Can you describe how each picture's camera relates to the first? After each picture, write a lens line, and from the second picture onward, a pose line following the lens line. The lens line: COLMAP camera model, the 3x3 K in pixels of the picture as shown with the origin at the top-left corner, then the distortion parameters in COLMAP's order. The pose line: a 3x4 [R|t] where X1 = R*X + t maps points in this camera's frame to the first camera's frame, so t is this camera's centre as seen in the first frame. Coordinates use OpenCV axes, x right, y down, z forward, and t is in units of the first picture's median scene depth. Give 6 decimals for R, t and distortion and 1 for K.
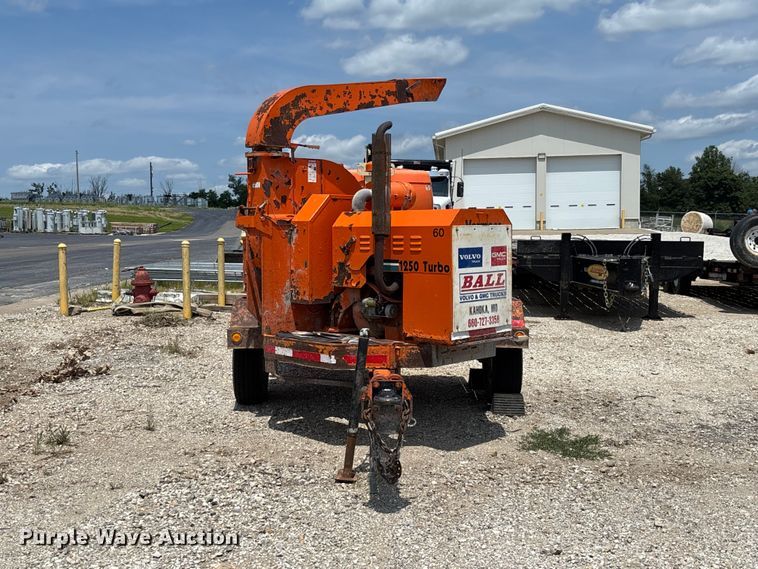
lens RADIAL K [[881.7, 0, 379.0], [0, 881.7, 284.5], [0, 0, 1]] dist [-0.005511, 0.002835]
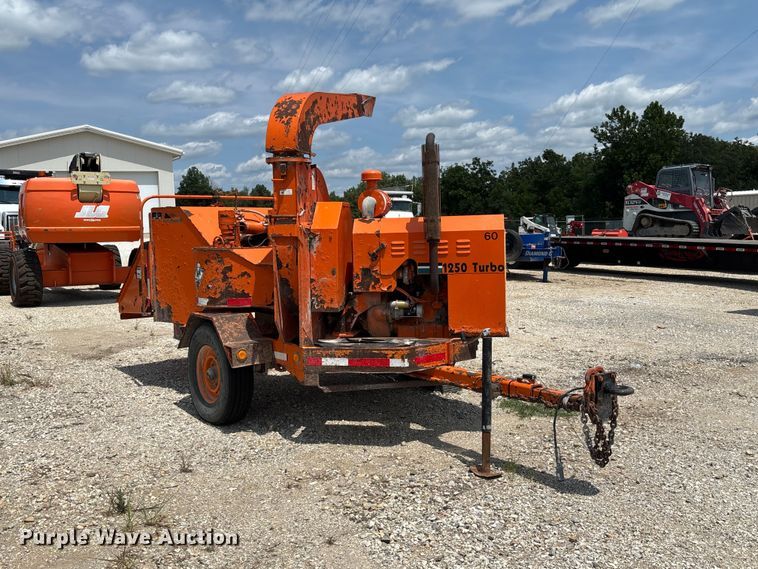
lens RADIAL K [[710.4, 0, 379.0], [0, 710.4, 274.3], [0, 0, 1]] dist [0.040094, -0.000295]
pose [[0.811370, -0.057659, 0.581682, -0.512573], [0.060637, 0.998057, 0.014352, -0.028970], [-0.581379, 0.023627, 0.813290, 0.319316]]
